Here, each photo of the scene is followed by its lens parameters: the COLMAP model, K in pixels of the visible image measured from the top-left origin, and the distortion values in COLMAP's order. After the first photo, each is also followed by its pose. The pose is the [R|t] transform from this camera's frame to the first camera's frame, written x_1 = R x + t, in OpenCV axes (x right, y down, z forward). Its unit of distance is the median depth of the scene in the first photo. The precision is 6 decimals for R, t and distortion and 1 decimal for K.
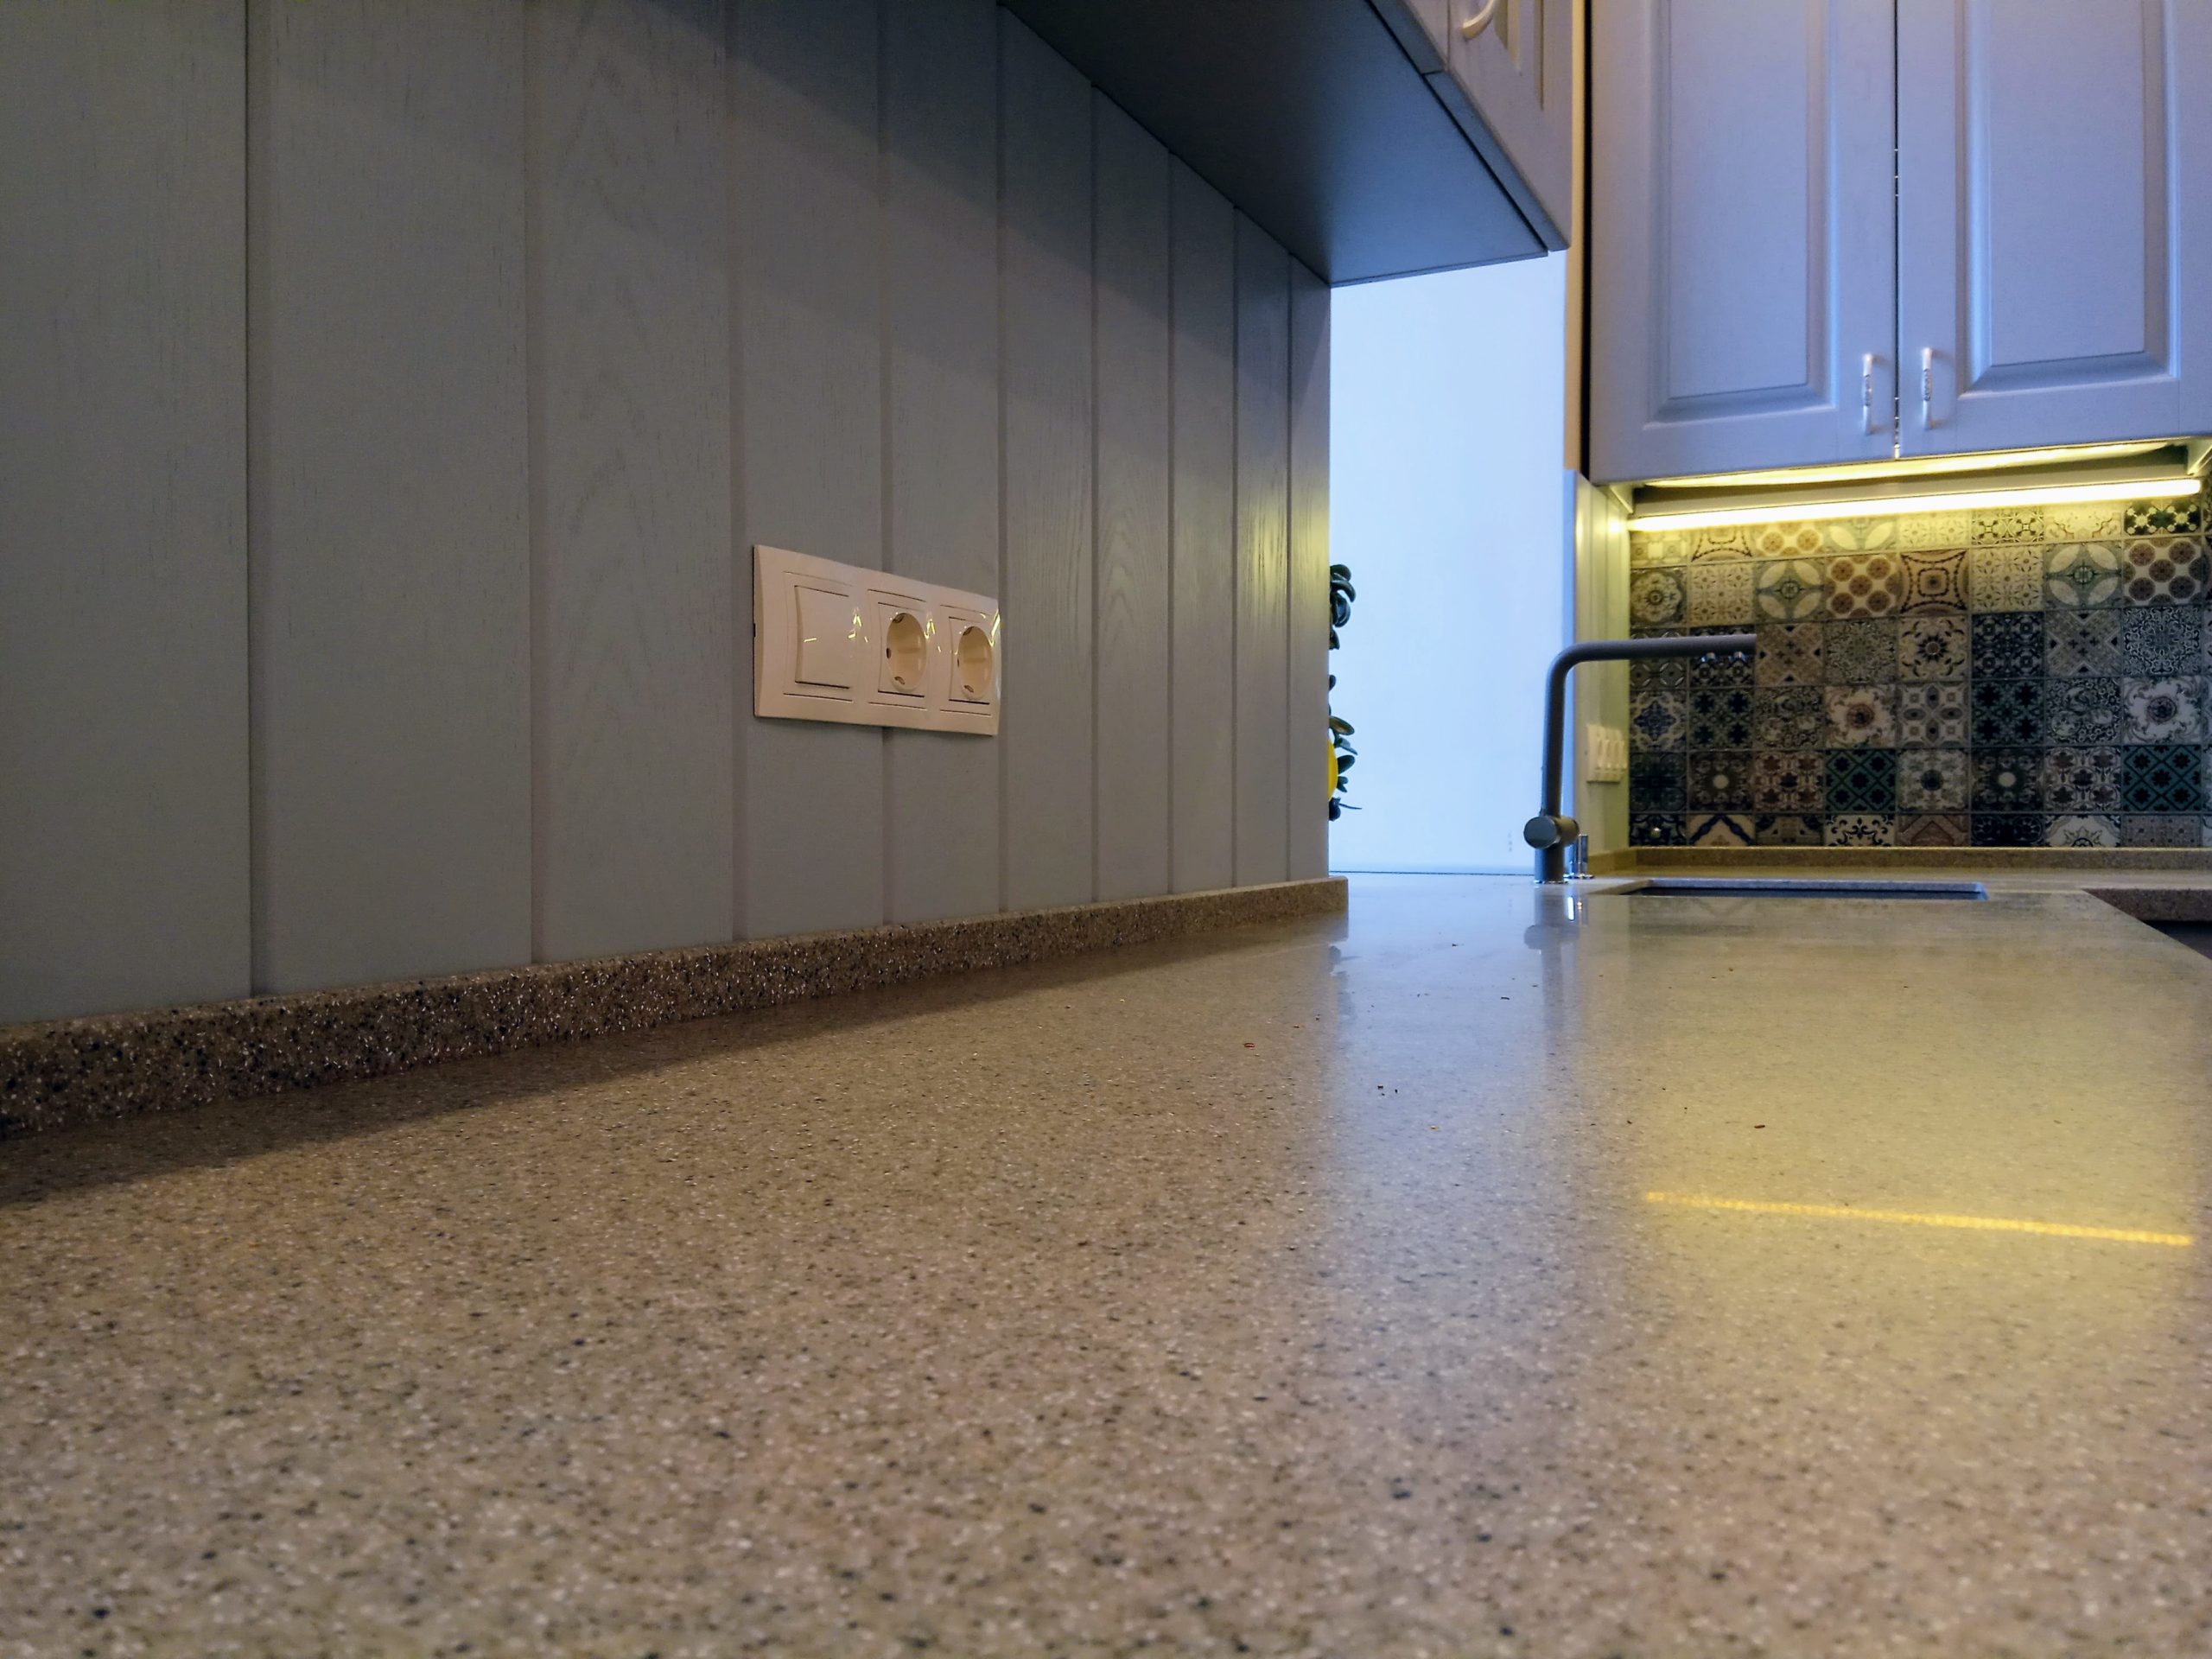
lens RADIAL K [[1739.1, 0, 1059.1], [0, 1739.1, 835.1], [0, 0, 1]] dist [0.065899, -0.125404]
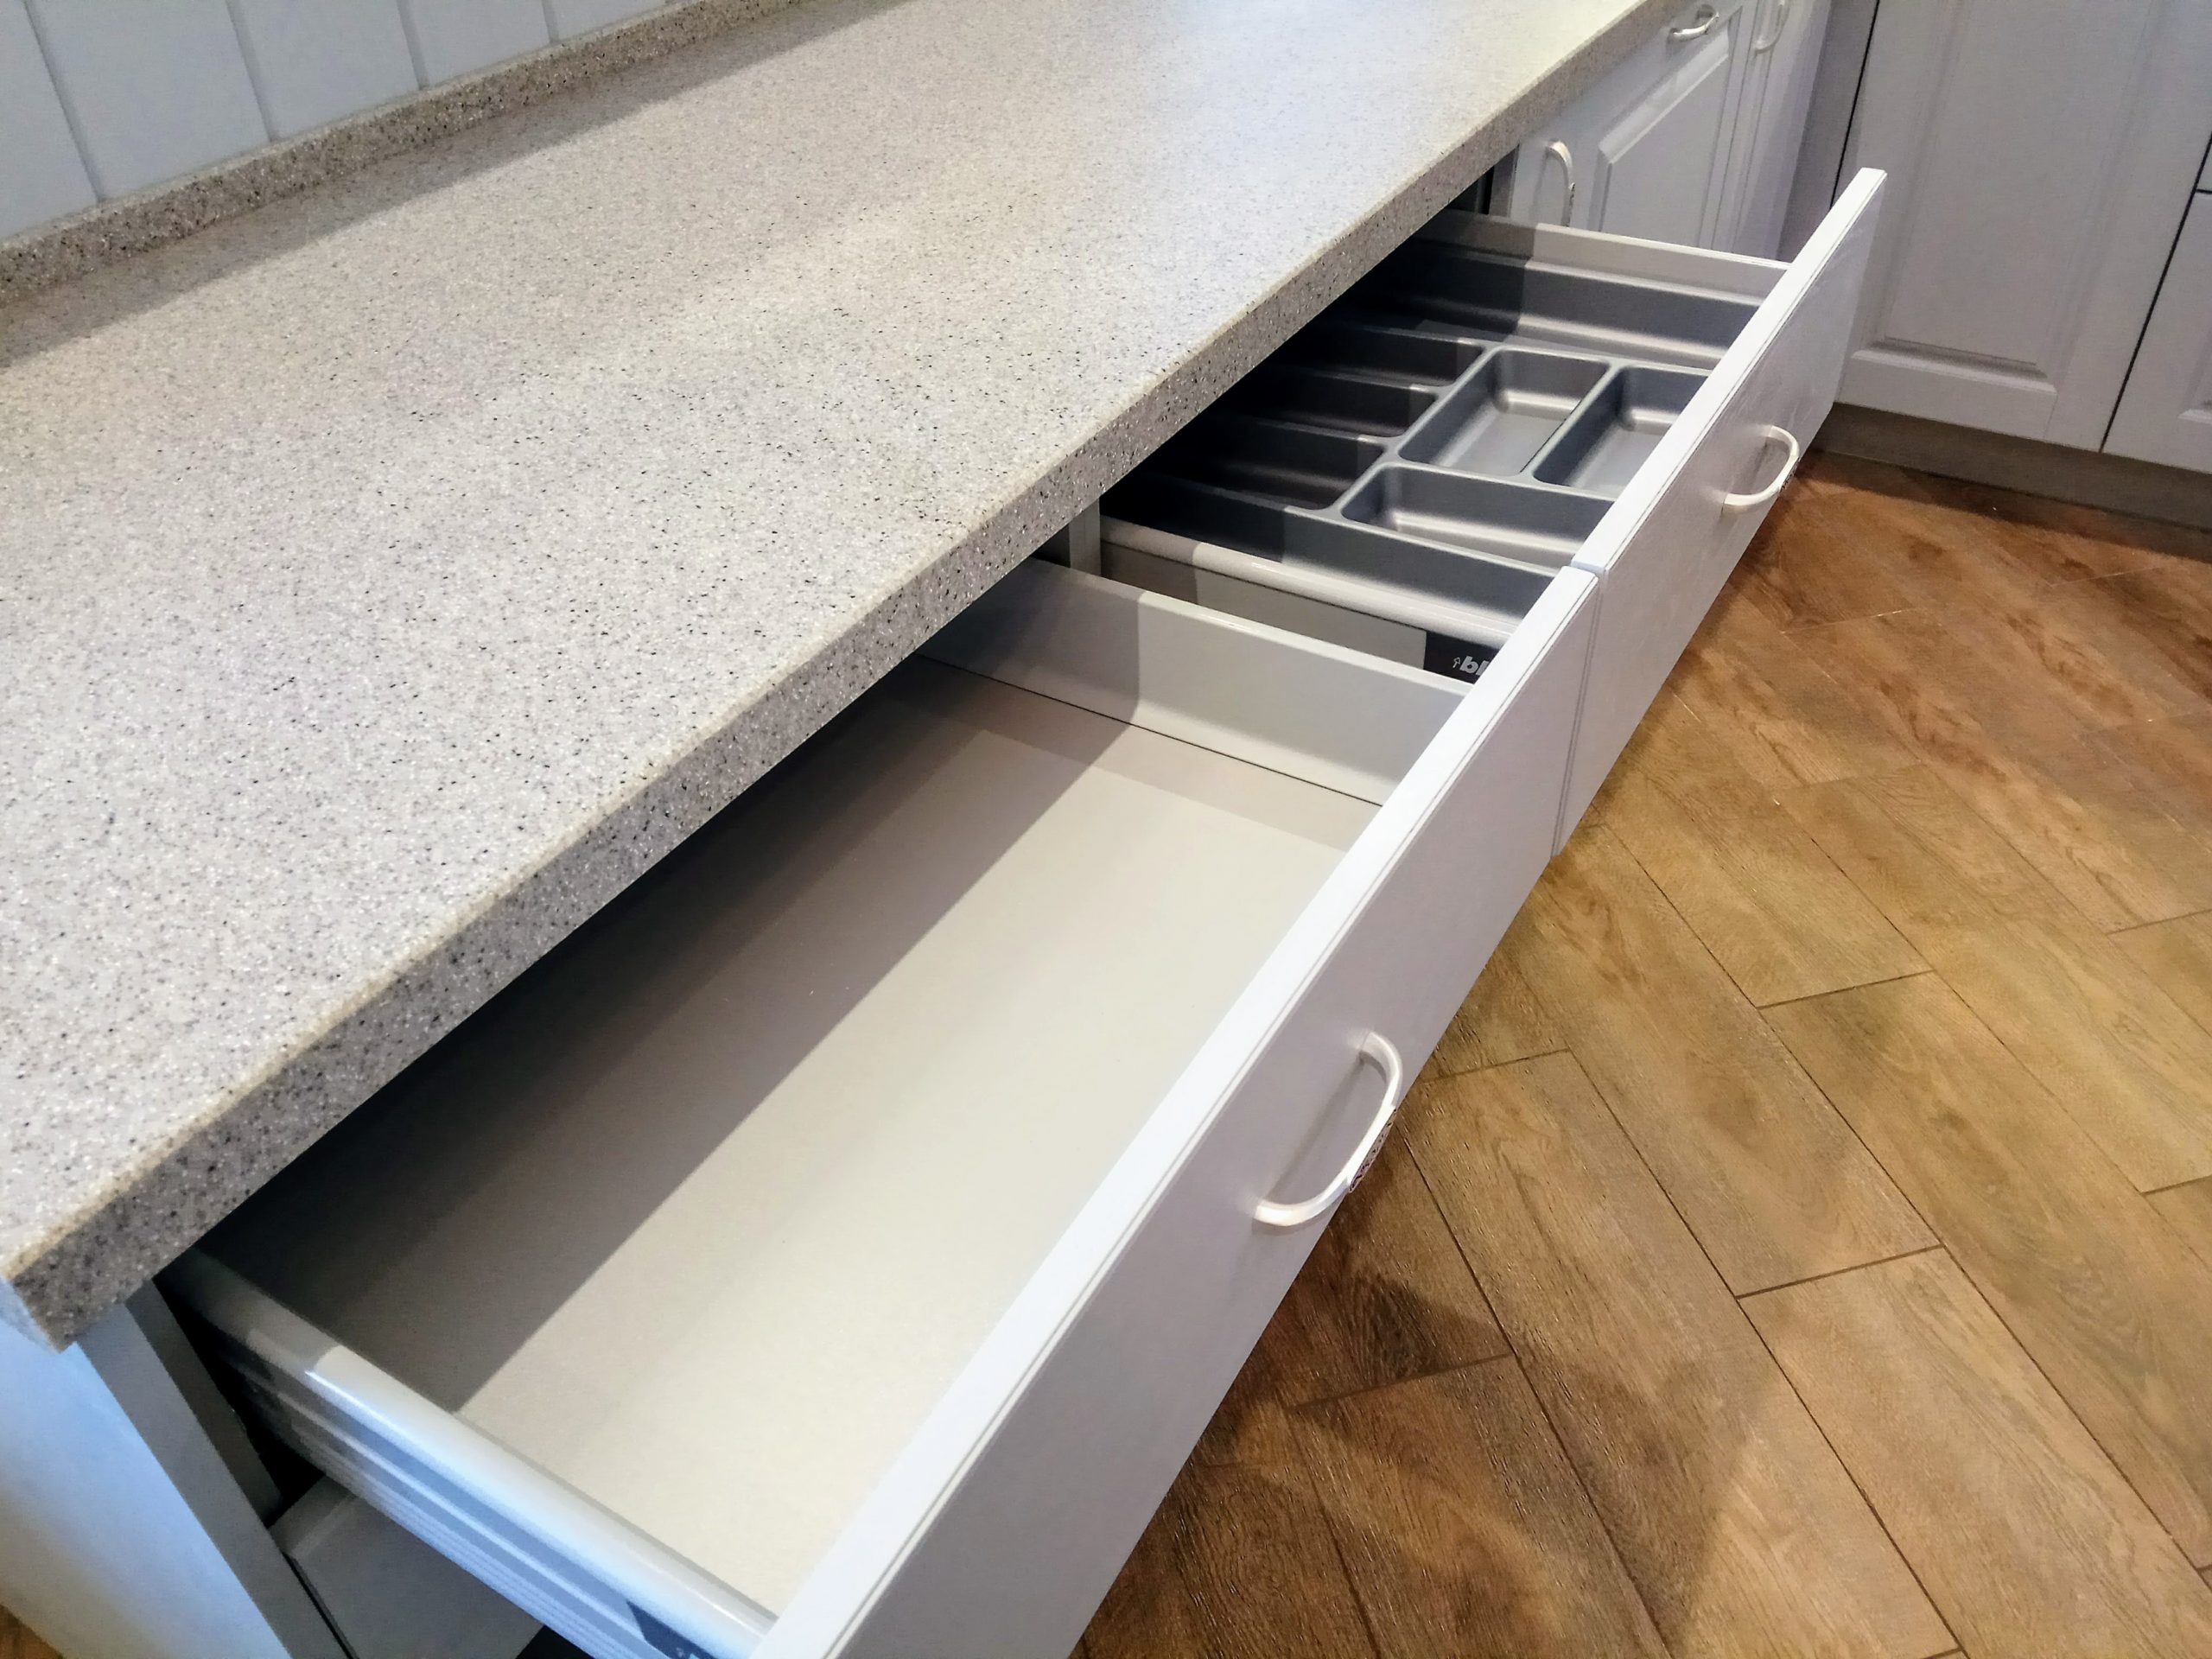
lens RADIAL K [[1739.1, 0, 1059.1], [0, 1739.1, 835.1], [0, 0, 1]] dist [0.065899, -0.125404]
pose [[0.995894, 0.039064, -0.081670, 0.155161], [0.019841, 0.786001, 0.617906, -0.108444], [0.088331, -0.616989, 0.781999, -0.161966]]
